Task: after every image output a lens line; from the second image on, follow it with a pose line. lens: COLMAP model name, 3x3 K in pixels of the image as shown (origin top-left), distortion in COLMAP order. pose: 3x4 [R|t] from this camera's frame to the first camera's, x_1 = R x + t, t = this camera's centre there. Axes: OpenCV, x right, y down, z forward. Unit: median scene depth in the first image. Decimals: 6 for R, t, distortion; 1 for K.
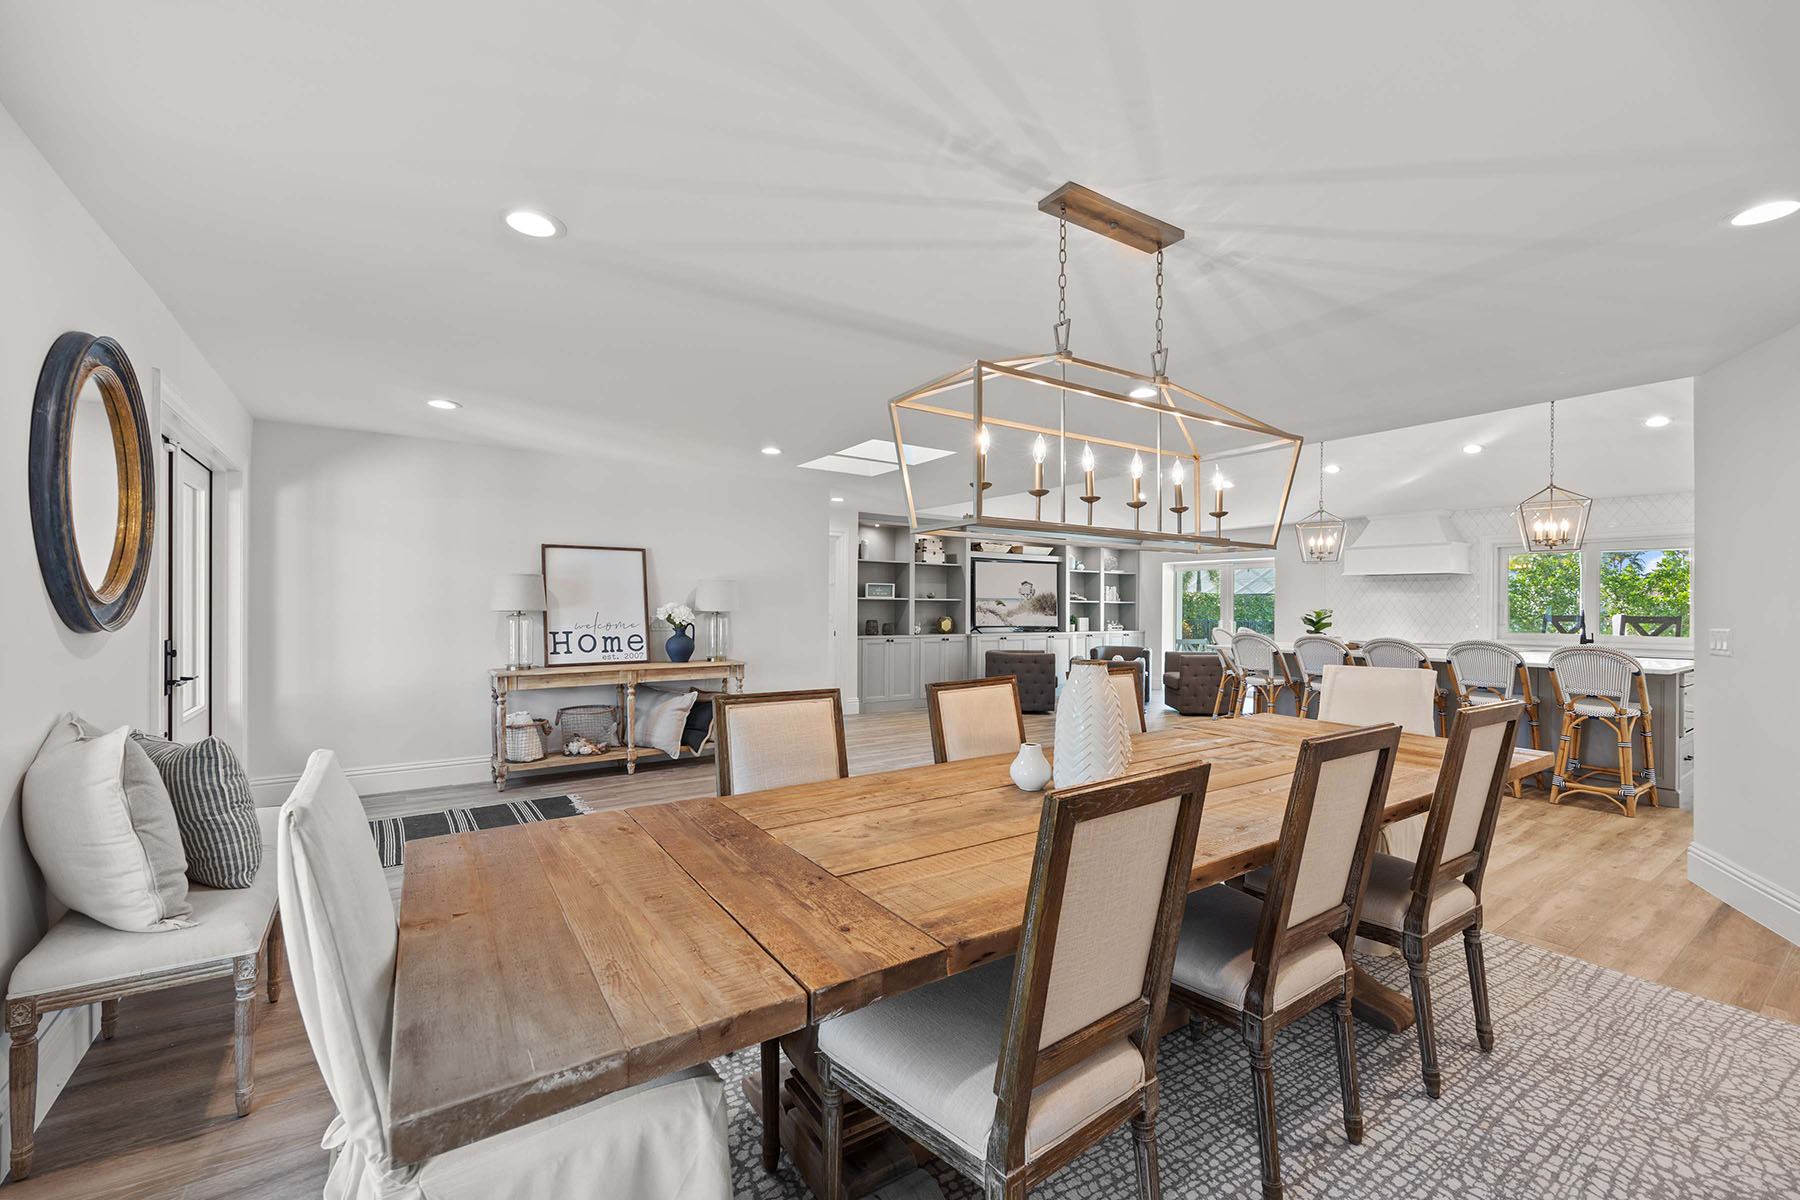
lens RADIAL K [[742.8, 0, 895.5], [0, 742.8, 600.5], [0, 0, 1]] dist [-0.000954, -0.000236]
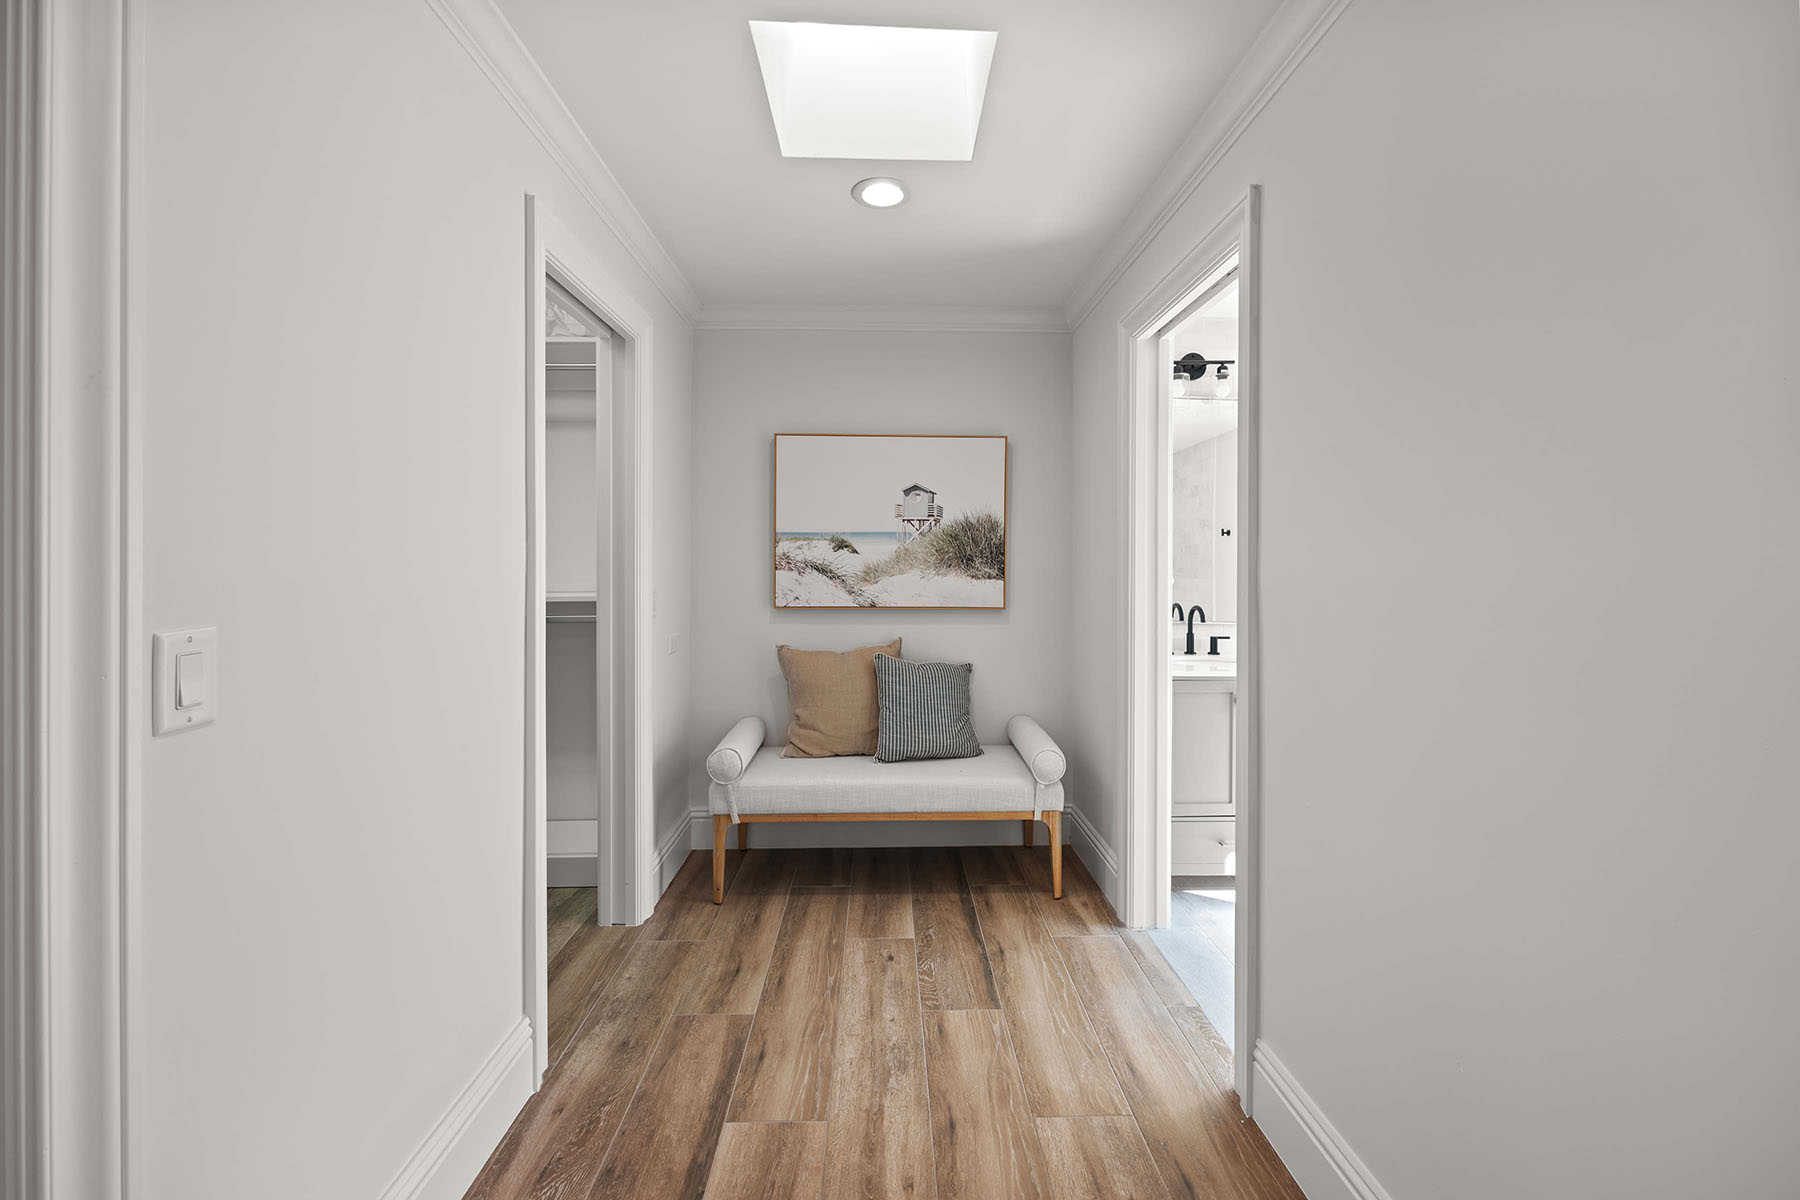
lens RADIAL K [[742.8, 0, 905.8], [0, 742.8, 583.8], [0, 0, 1]] dist [-0.000954, -0.000236]
pose [[0.852449, 0.009945, -0.522716, 0.361150], [0.000512, 0.999803, 0.019856, 0.015501], [0.522811, -0.017194, 0.852275, 0.691100]]
